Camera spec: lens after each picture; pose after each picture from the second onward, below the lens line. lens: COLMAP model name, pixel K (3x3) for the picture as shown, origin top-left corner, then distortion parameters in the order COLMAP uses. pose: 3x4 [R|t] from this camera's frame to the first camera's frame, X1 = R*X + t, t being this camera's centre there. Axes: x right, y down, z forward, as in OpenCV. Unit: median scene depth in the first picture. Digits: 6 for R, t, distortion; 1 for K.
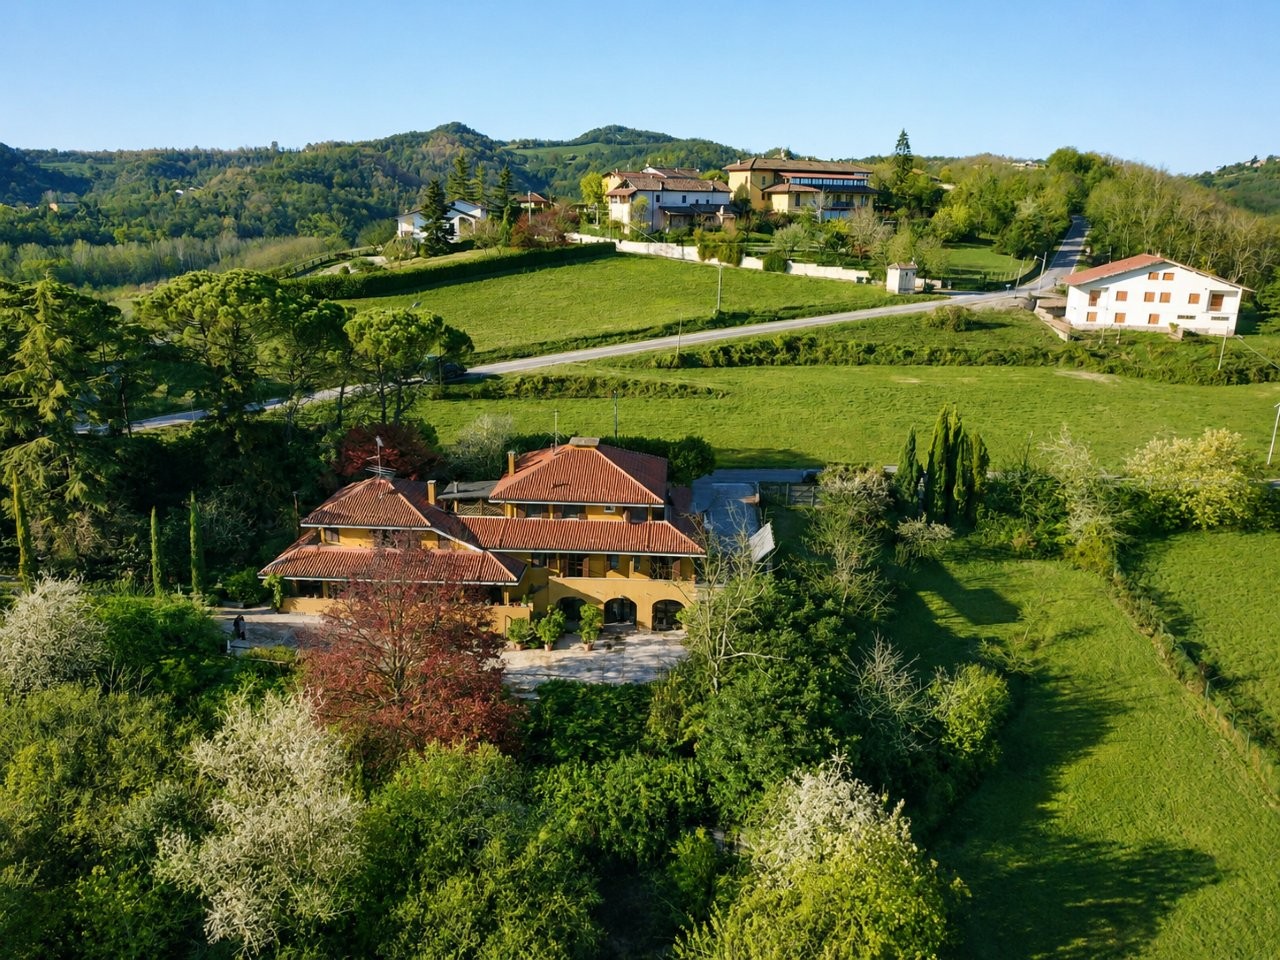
lens RADIAL K [[1016.4, 0, 640.0], [0, 1016.4, 480.0], [0, 0, 1]] dist [0.019378, -0.001057]
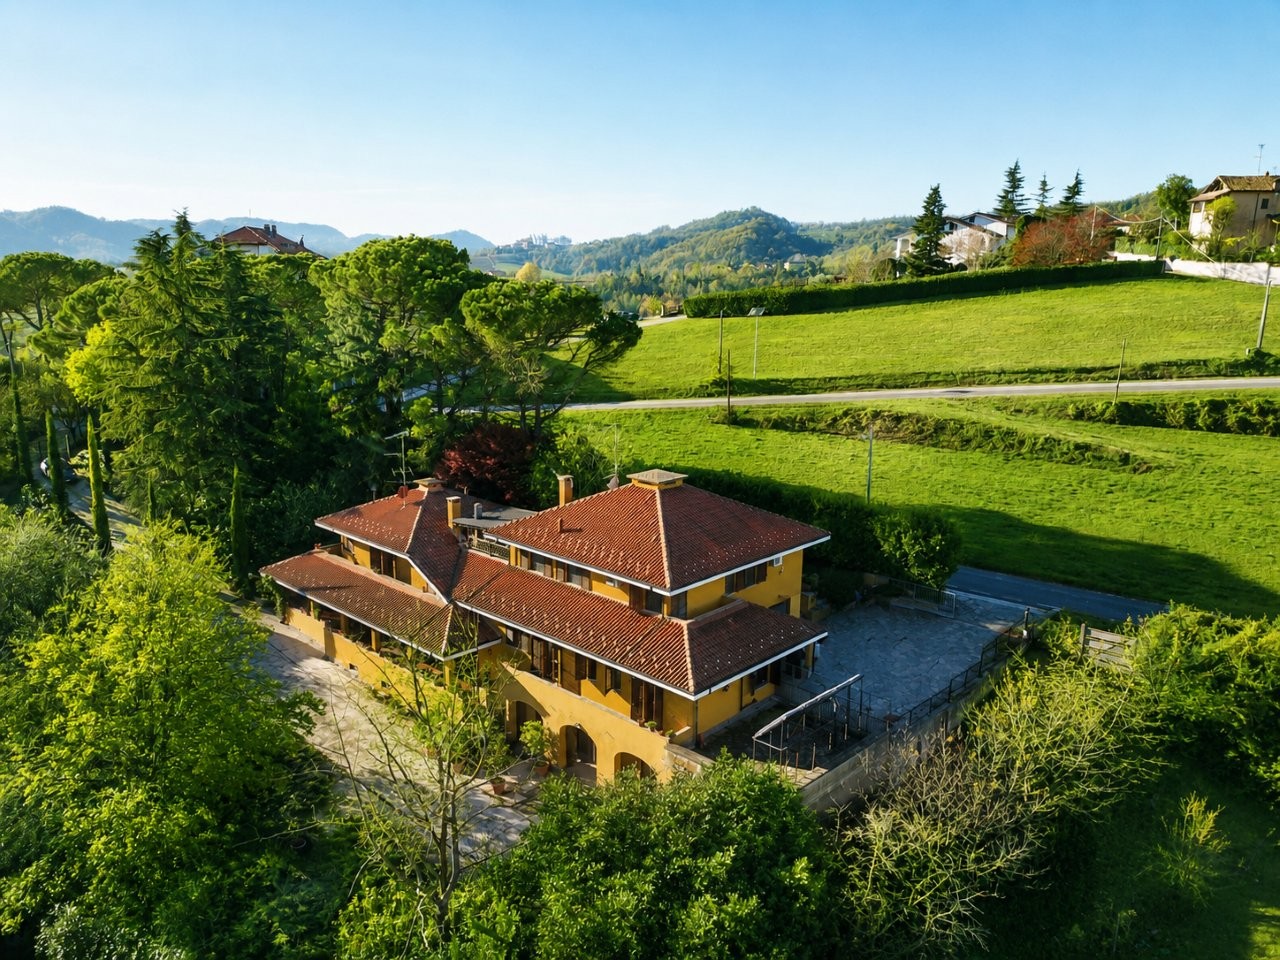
lens RADIAL K [[979.0, 0, 610.5], [0, 979.0, 482.4], [0, 0, 1]] dist [-0.012306, -0.003088]
pose [[0.745057, 0.141070, -0.651913, 0.160067], [-0.174797, 0.984515, 0.013272, -0.018459], [0.643690, 0.104064, 0.758178, 0.241595]]
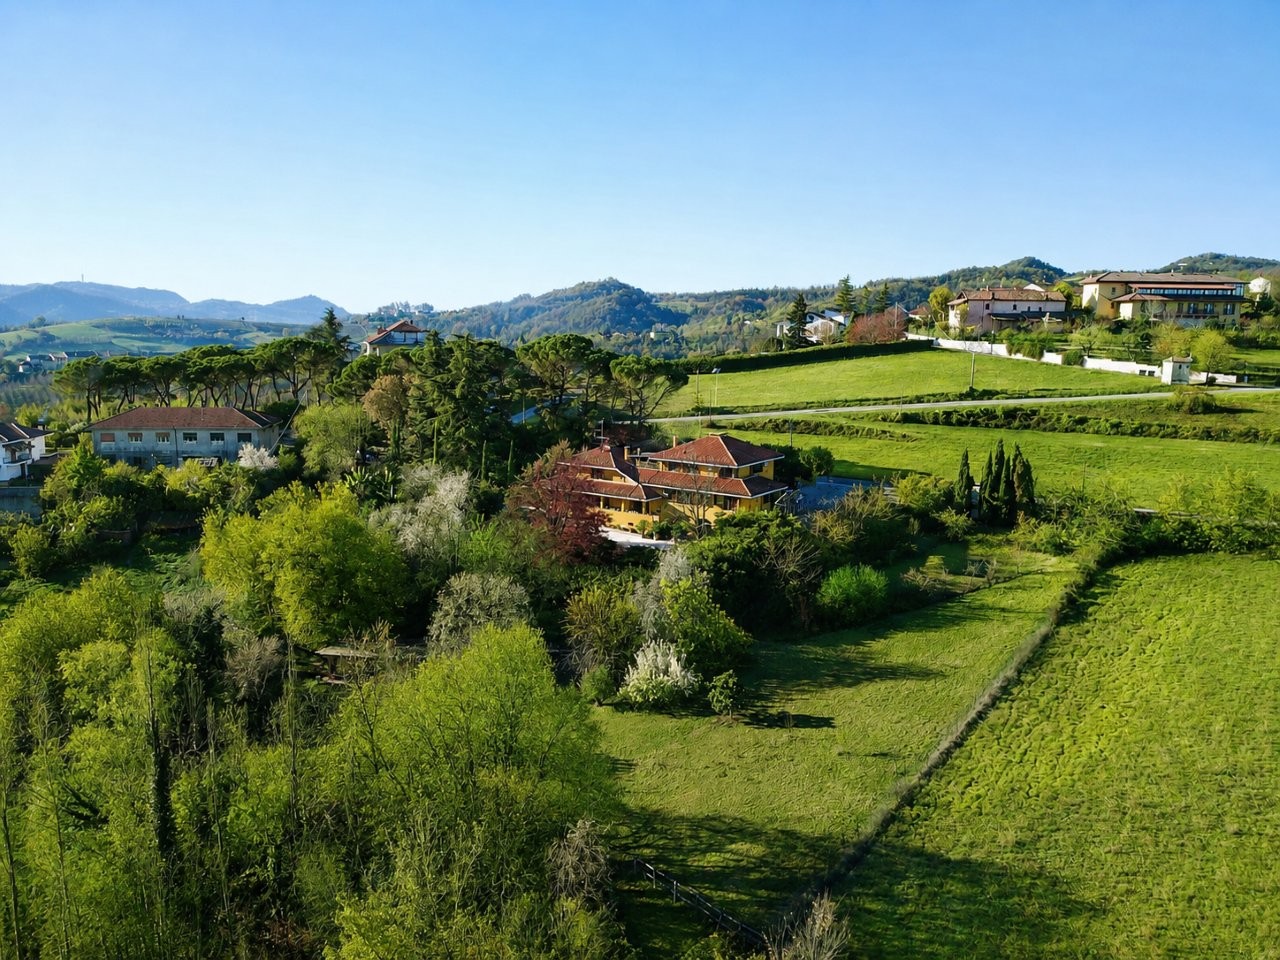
lens RADIAL K [[1016.4, 0, 640.0], [0, 1016.4, 480.0], [0, 0, 1]] dist [0.019378, -0.001057]
pose [[0.853312, 0.075253, -0.515941, 0.330593], [-0.139814, 0.986315, -0.087377, 0.094861], [0.502305, 0.146696, 0.852156, -0.215383]]
